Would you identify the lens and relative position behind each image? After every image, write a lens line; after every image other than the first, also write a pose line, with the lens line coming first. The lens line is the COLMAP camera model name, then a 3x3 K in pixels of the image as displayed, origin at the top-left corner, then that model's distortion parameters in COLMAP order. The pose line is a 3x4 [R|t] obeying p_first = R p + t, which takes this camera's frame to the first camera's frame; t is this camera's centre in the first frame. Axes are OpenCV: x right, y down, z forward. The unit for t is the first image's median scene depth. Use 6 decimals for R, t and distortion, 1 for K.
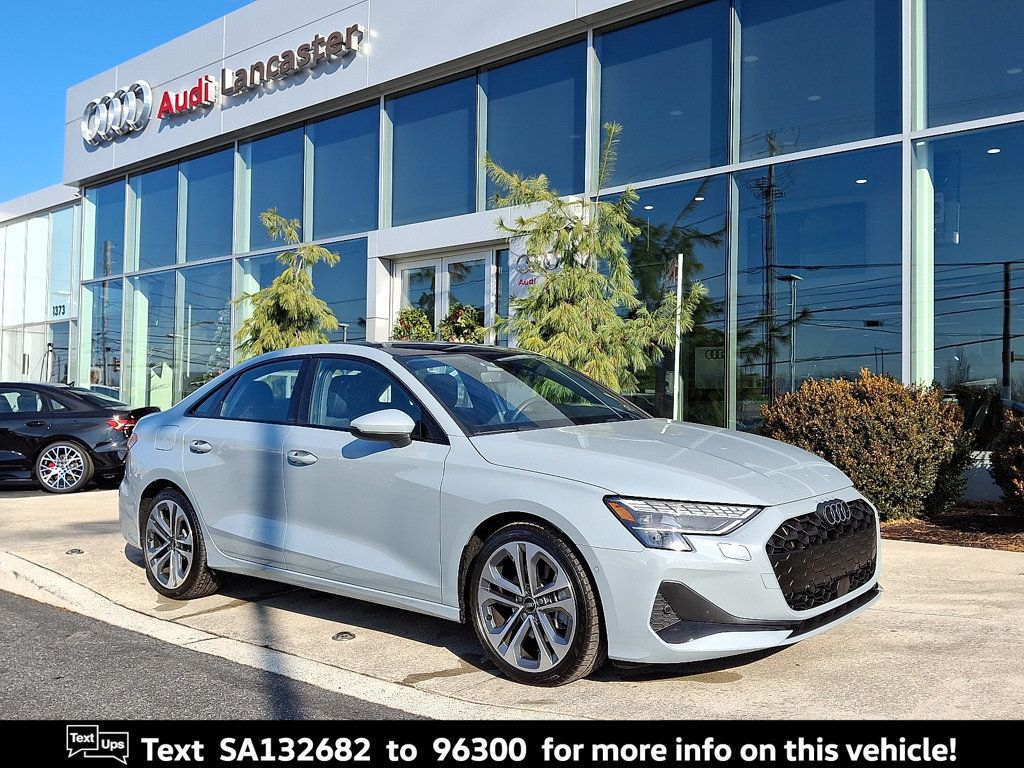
lens RADIAL K [[1045.8, 0, 512.0], [0, 1045.8, 384.0], [0, 0, 1]] dist [0.003731, 0.000432]
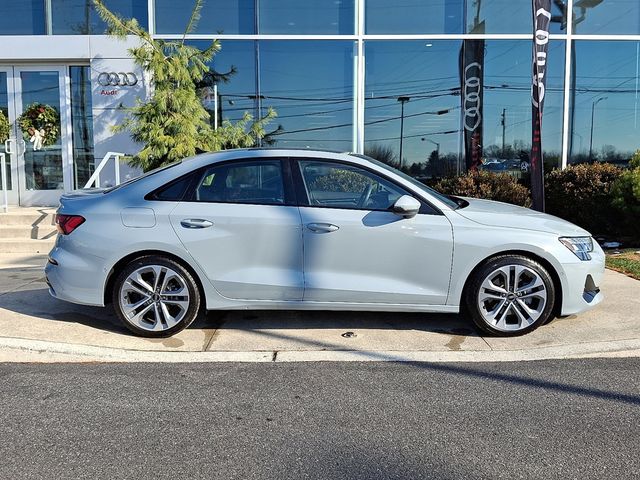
lens RADIAL K [[616.1, 0, 307.0], [0, 616.1, 240.9], [0, 0, 1]] dist [0.003863, -0.008756]
pose [[0.726198, -0.083148, 0.682439, -0.854339], [-0.016152, 0.990322, 0.137848, -0.034909], [-0.687296, -0.111128, 0.717826, 0.376996]]
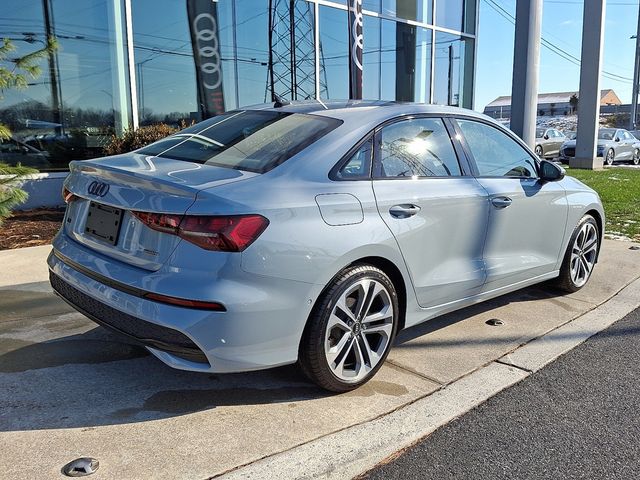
lens RADIAL K [[616.1, 0, 307.0], [0, 616.1, 240.9], [0, 0, 1]] dist [0.003863, -0.008756]
pose [[0.041396, -0.178978, 0.982982, -0.977960], [-0.028784, 0.983203, 0.180230, -0.011770], [-0.998728, -0.035755, 0.035549, 1.232272]]
